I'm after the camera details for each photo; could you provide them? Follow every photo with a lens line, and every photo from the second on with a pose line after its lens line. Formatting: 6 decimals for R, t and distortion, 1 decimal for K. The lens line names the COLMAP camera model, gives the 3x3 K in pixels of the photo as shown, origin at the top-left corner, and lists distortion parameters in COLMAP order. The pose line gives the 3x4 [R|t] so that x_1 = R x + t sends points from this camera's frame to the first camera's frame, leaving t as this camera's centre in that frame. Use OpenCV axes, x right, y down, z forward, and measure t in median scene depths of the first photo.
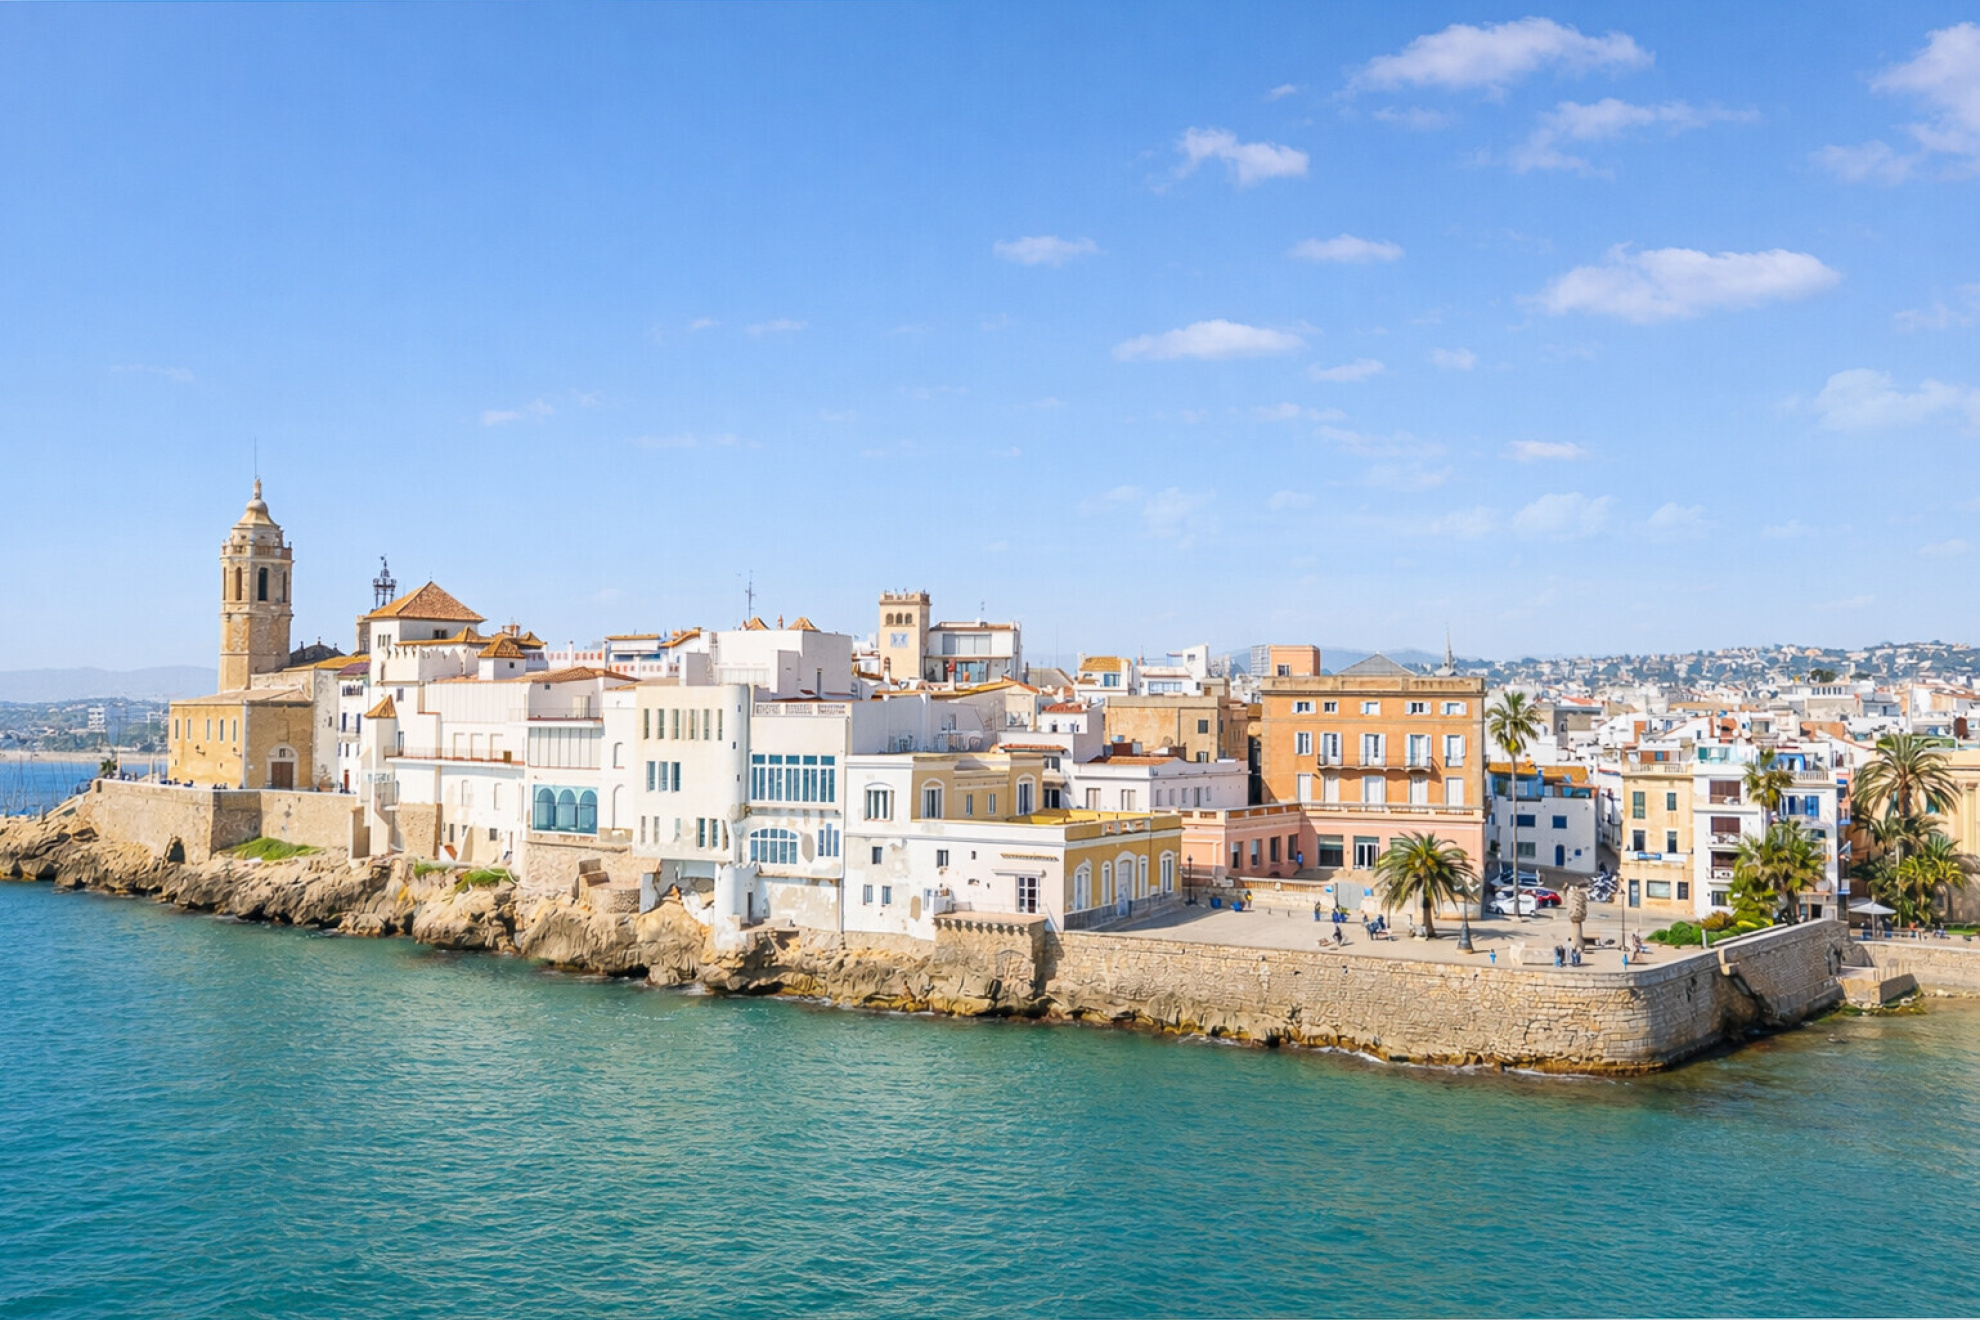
lens RADIAL K [[1698.4, 0, 1004.4], [0, 1698.4, 663.5], [0, 0, 1]] dist [0.011512, 0.008073]
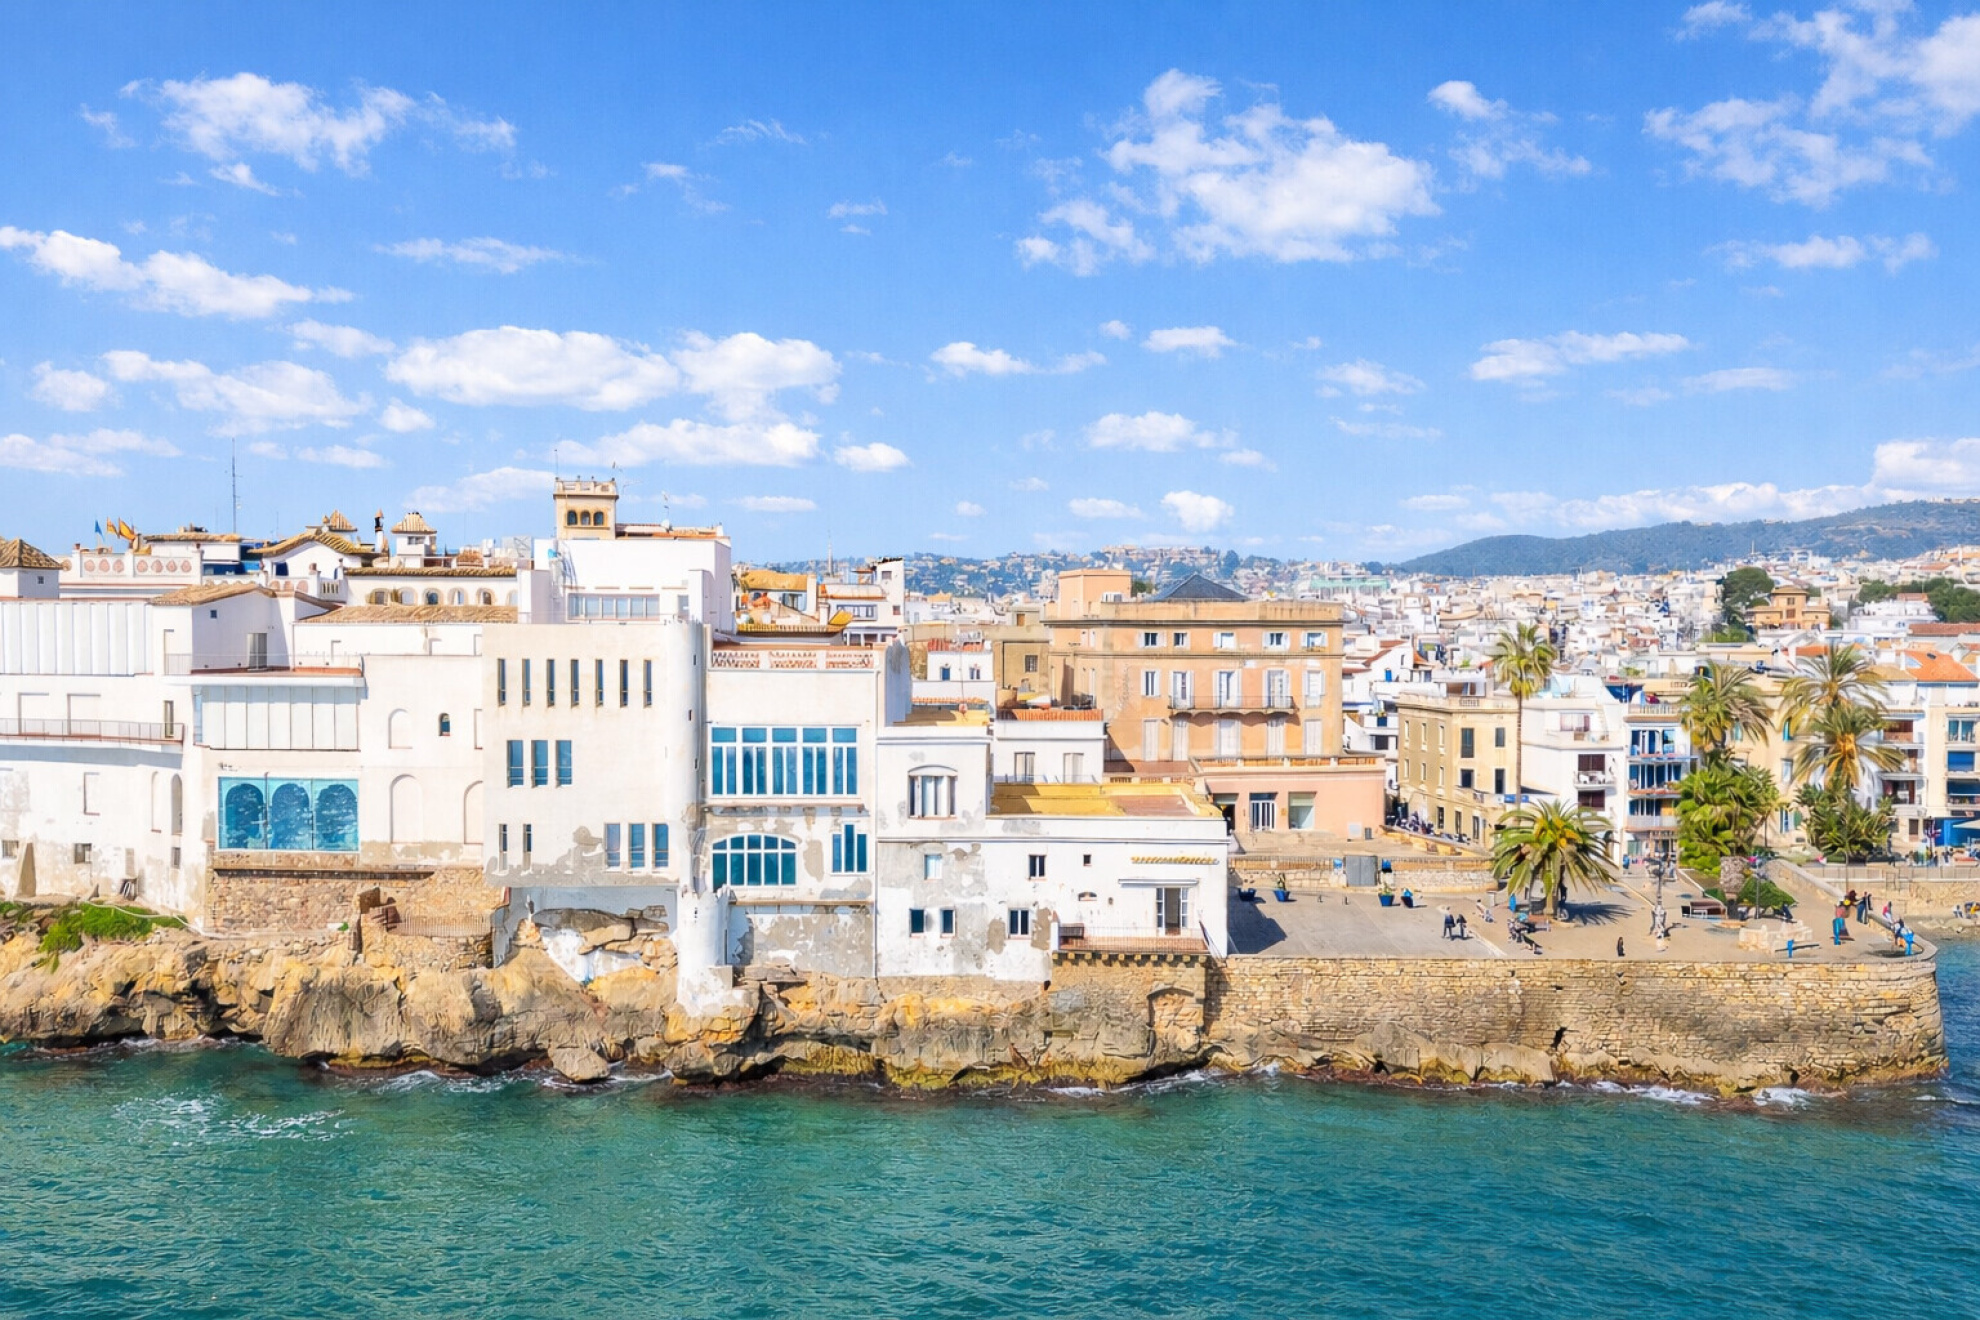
lens RADIAL K [[1742.3, 0, 938.3], [0, 1742.3, 737.1], [0, 0, 1]] dist [0.026011, -0.005311]
pose [[0.896767, -0.034586, 0.441150, -0.376320], [-0.008574, 0.995396, 0.095468, -0.009534], [-0.442420, -0.089395, 0.892341, 0.345106]]
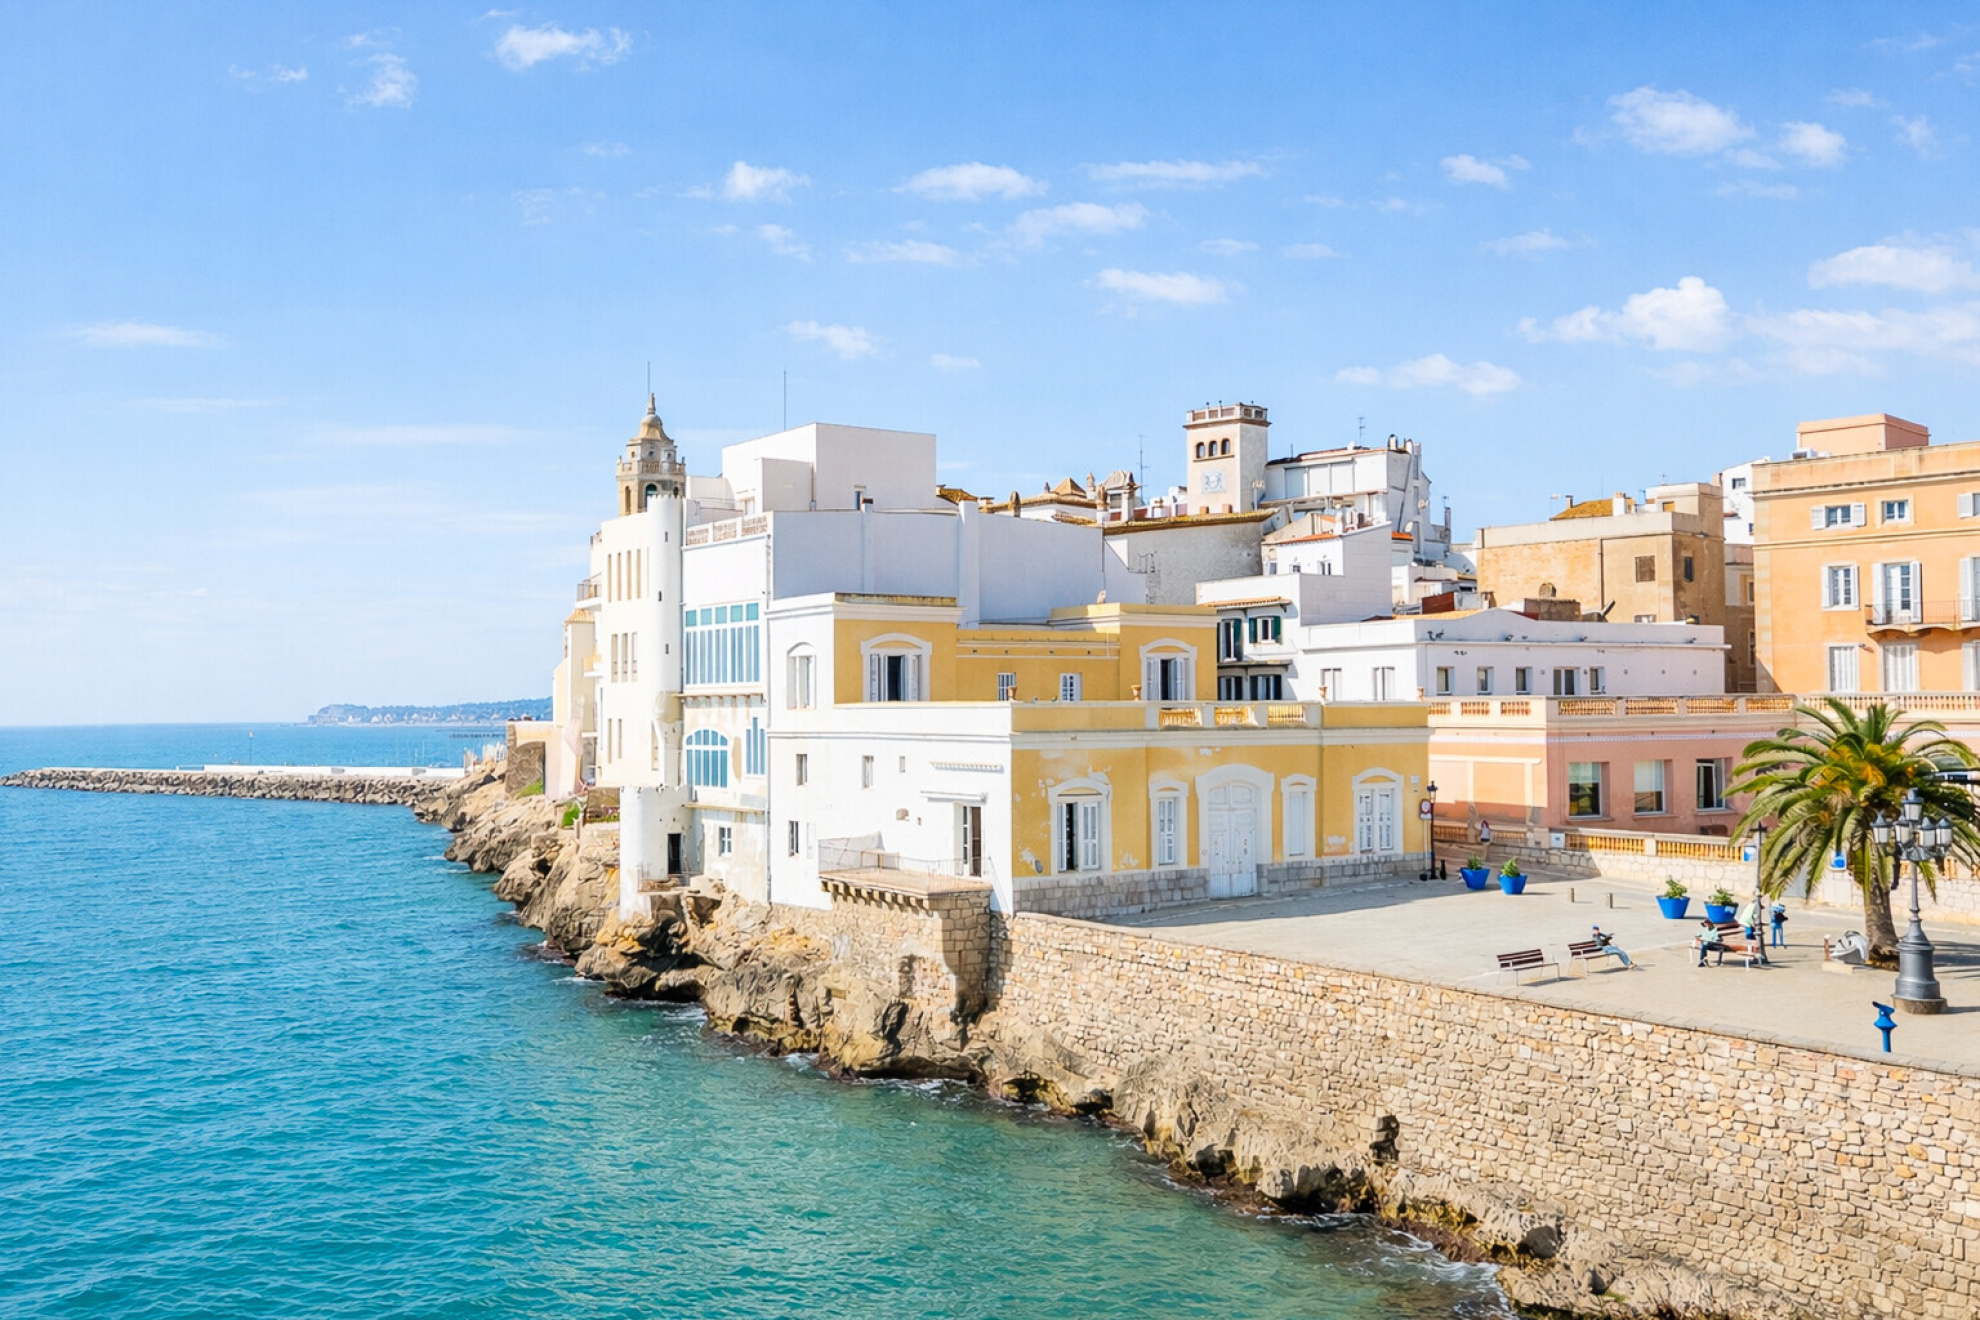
lens RADIAL K [[1698.4, 0, 936.5], [0, 1698.4, 658.4], [0, 0, 1]] dist [0.011512, 0.008073]
pose [[0.867520, -0.030846, -0.496445, 0.239483], [0.032281, 0.999463, -0.005691, 0.077874], [0.496354, -0.011089, 0.868049, 0.511257]]
